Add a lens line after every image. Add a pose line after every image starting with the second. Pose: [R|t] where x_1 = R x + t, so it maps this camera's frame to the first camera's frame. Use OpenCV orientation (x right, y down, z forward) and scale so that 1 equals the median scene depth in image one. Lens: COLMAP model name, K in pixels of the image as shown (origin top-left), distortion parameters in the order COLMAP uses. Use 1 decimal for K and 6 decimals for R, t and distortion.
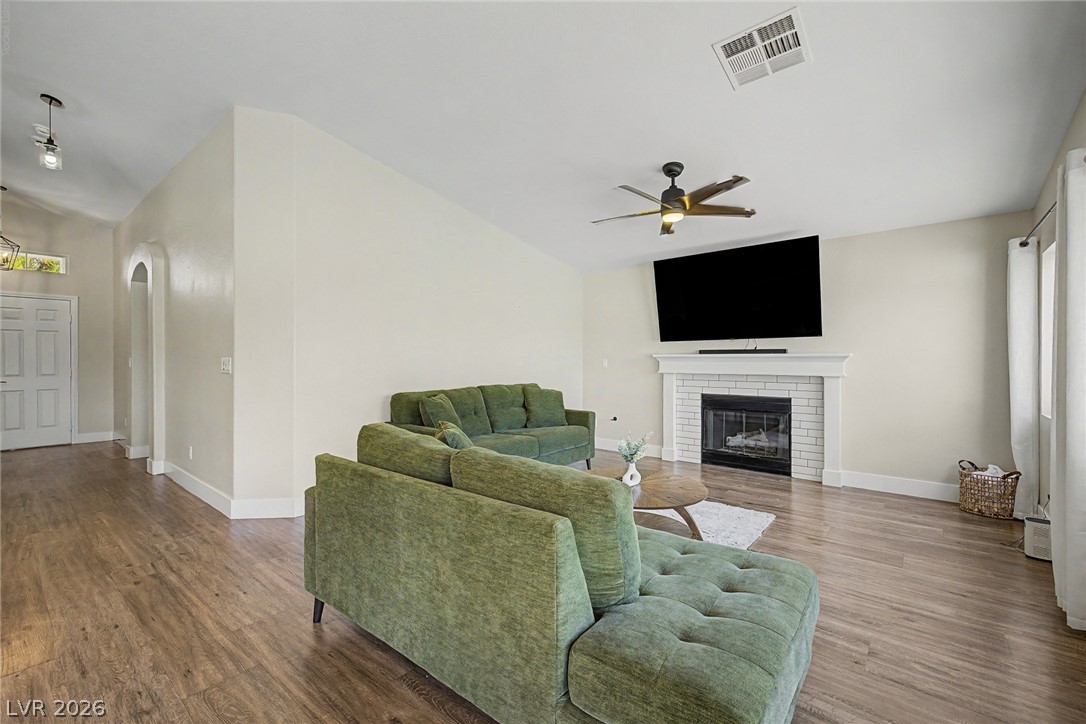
lens RADIAL K [[462.4, 0, 550.9], [0, 462.4, 359.3], [0, 0, 1]] dist [0.001458, -0.000441]
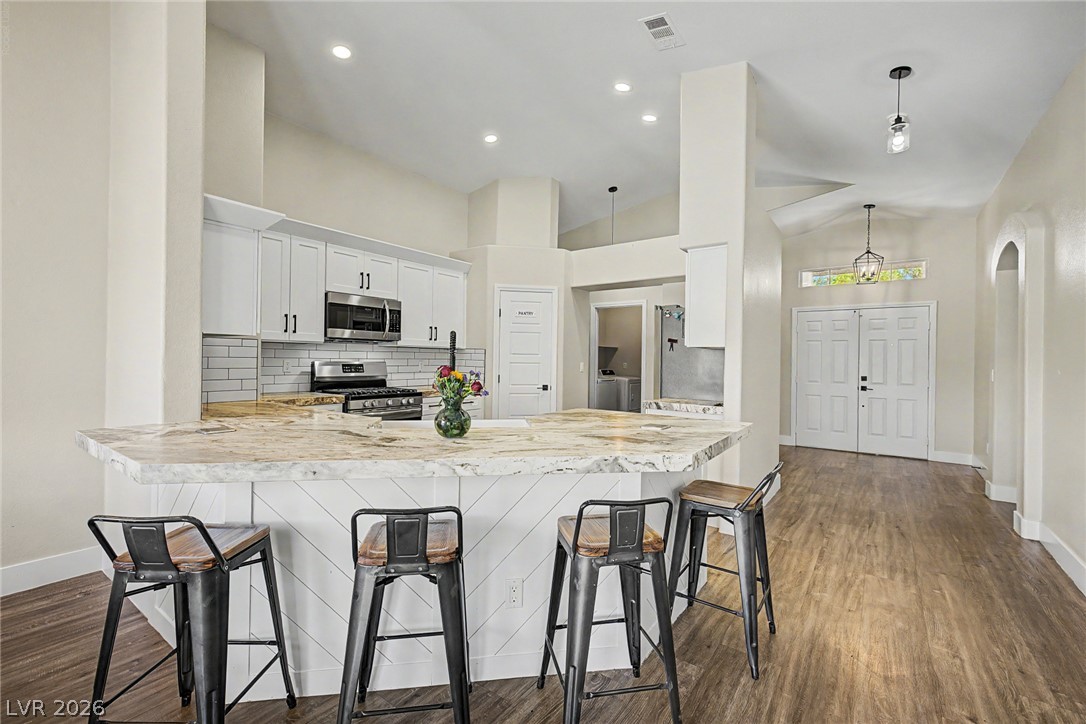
lens RADIAL K [[462.4, 0, 540.0], [0, 462.4, 358.4], [0, 0, 1]] dist [0.001458, -0.000441]
pose [[0.049393, -0.002280, -0.998777, -0.158817], [-0.017041, 0.999850, -0.003125, -0.005277], [0.998634, 0.017175, 0.049347, 0.188253]]
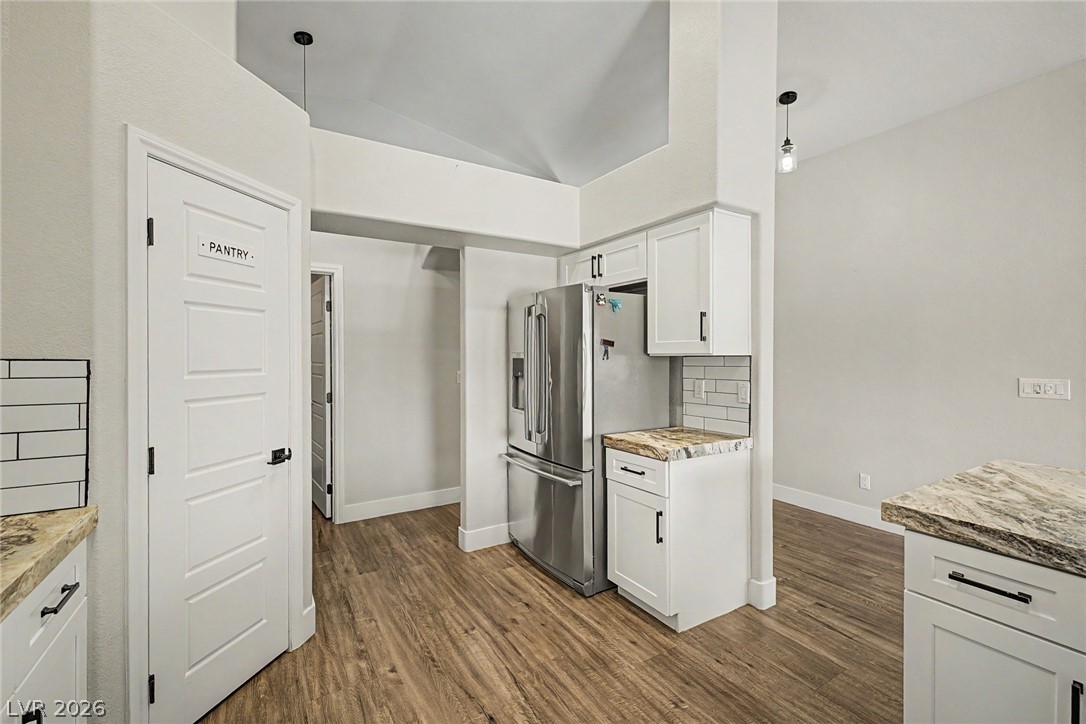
lens RADIAL K [[462.4, 0, 547.2], [0, 462.4, 357.0], [0, 0, 1]] dist [0.001458, -0.000441]
pose [[0.943495, -0.004681, -0.331355, -0.827102], [0.004116, 0.999989, -0.002405, -0.025893], [0.331362, 0.000906, 0.943503, -0.038610]]
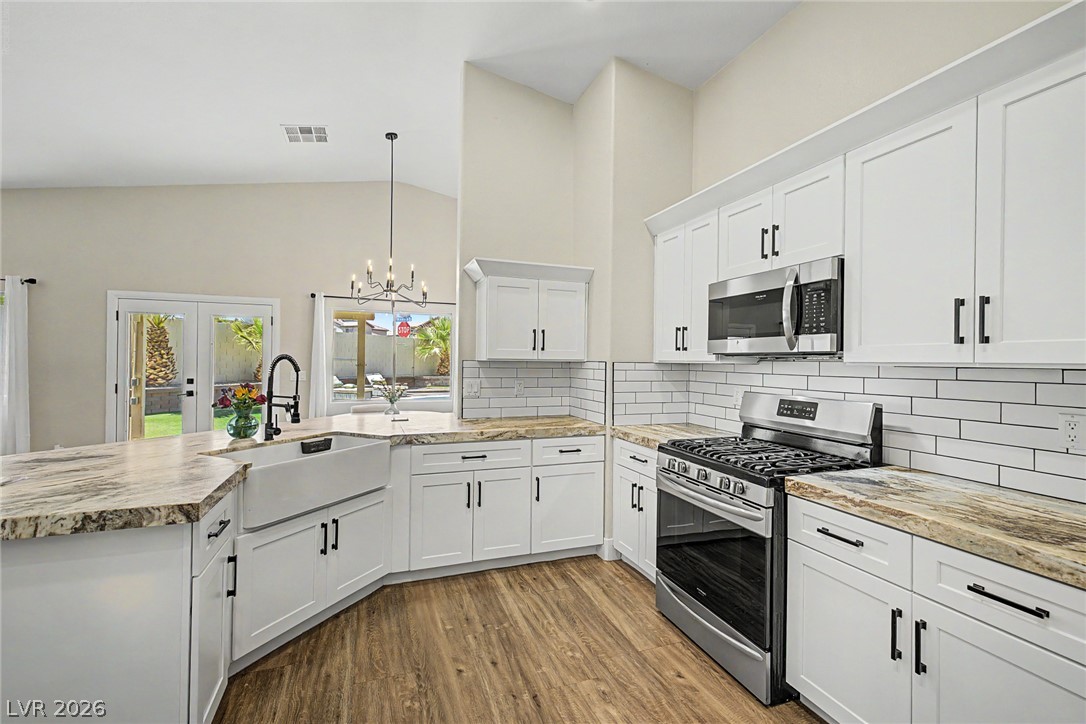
lens RADIAL K [[462.4, 0, 543.5], [0, 462.4, 359.5], [0, 0, 1]] dist [0.001458, -0.000441]
pose [[-0.863756, -0.011225, 0.503785, -1.030024], [-0.012910, 0.999917, 0.000144, -0.028429], [-0.503745, -0.006379, -0.863829, 0.395134]]
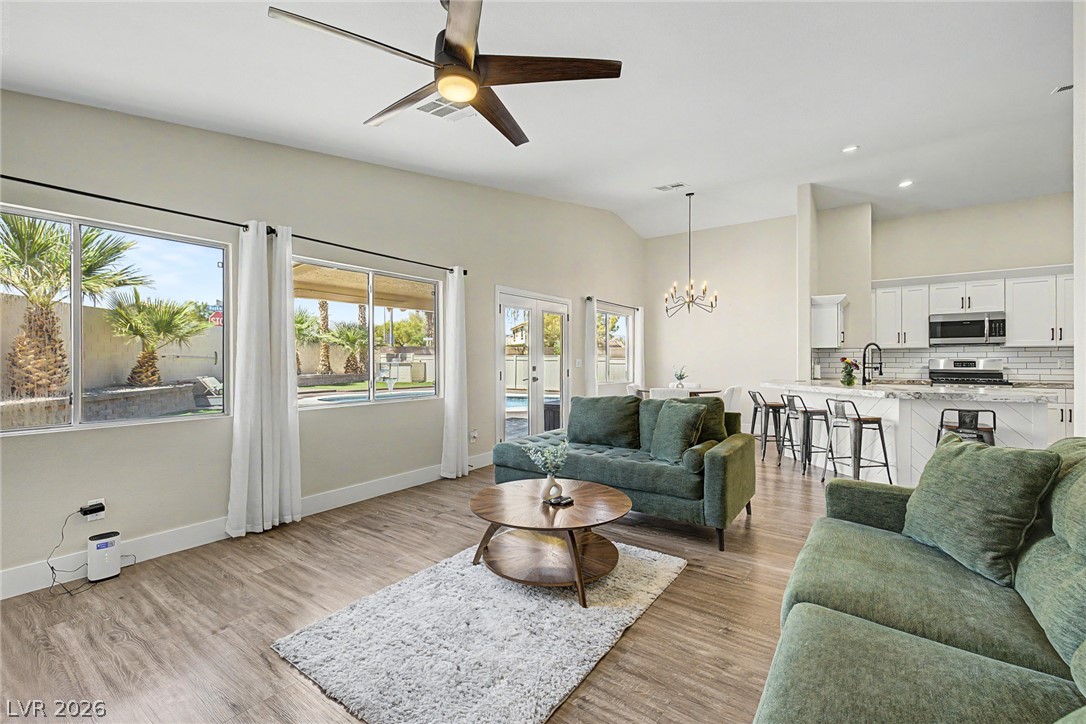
lens RADIAL K [[462.4, 0, 543.7], [0, 462.4, 359.3], [0, 0, 1]] dist [0.001458, -0.000441]
pose [[-0.998703, -0.000785, -0.050899, 0.134285], [-0.000775, 1.000000, -0.000222, 0.004479], [0.050900, -0.000182, -0.998704, 1.033235]]
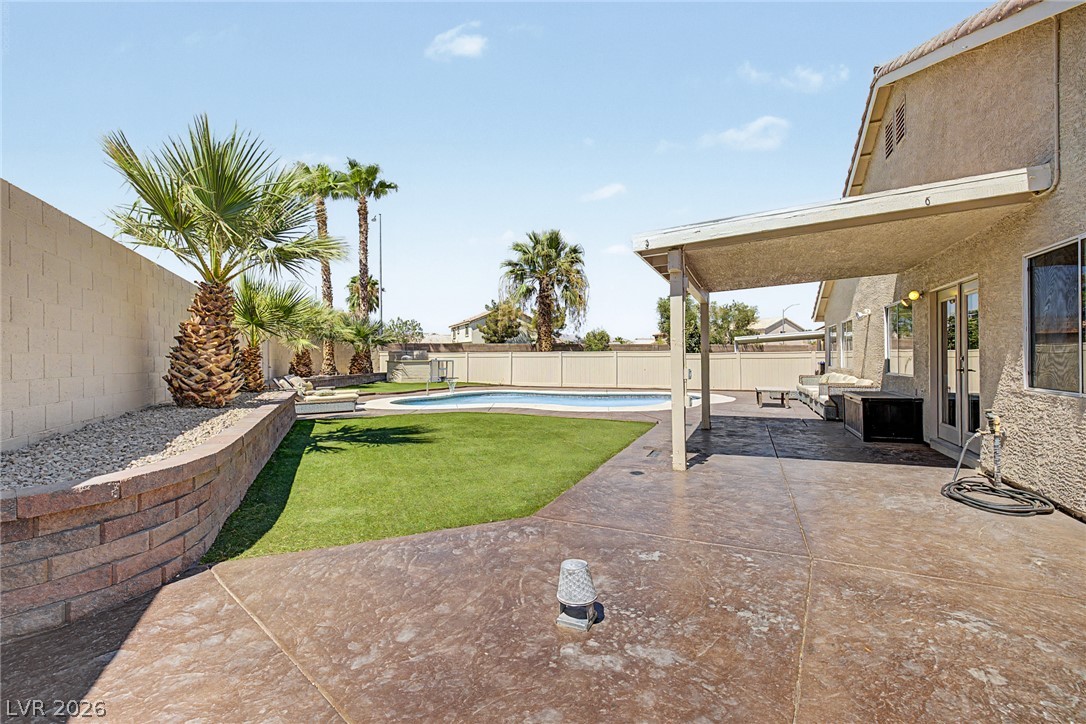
lens RADIAL K [[462.4, 0, 545.5], [0, 462.4, 365.8], [0, 0, 1]] dist [0.001458, -0.000441]
pose [[-0.965679, 0.011451, -0.259486, 1.256744], [0.007217, 0.999825, 0.017263, 0.017865], [0.259638, 0.014797, -0.965593, 0.661596]]
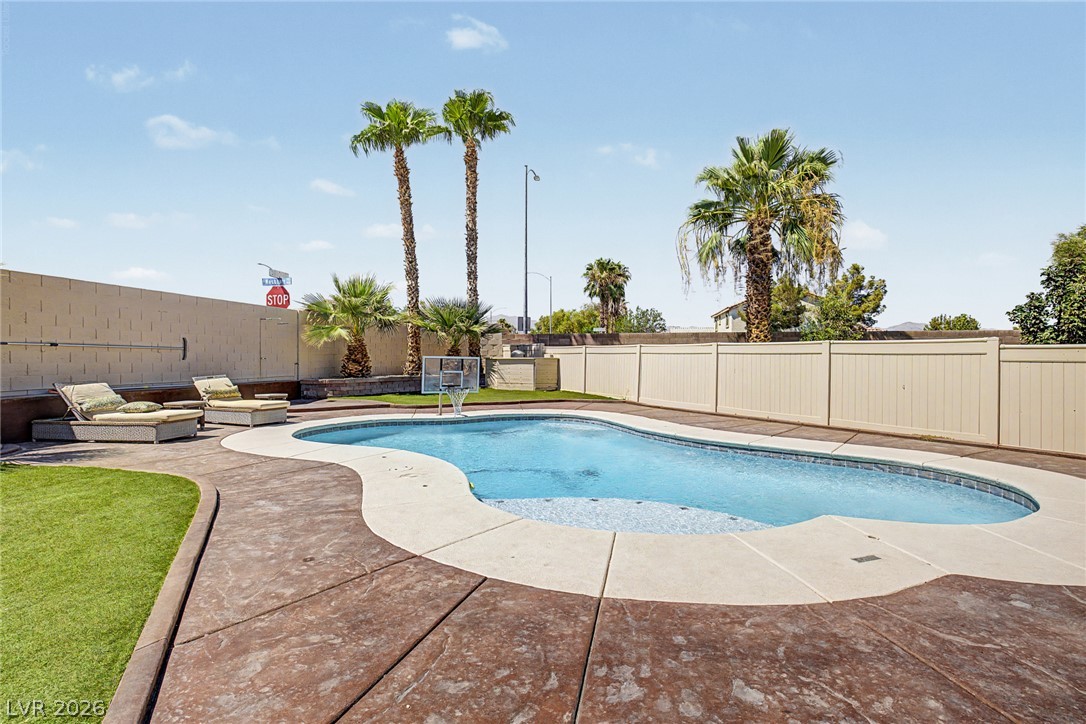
lens RADIAL K [[507.7, 0, 535.7], [0, 507.7, 364.8], [0, 0, 1]] dist [-0.002150, -0.000323]
pose [[-0.937557, -0.007684, 0.347747, 0.142398], [-0.002062, 0.999861, 0.016535, 0.024462], [-0.347825, 0.014785, -0.937443, -0.705496]]
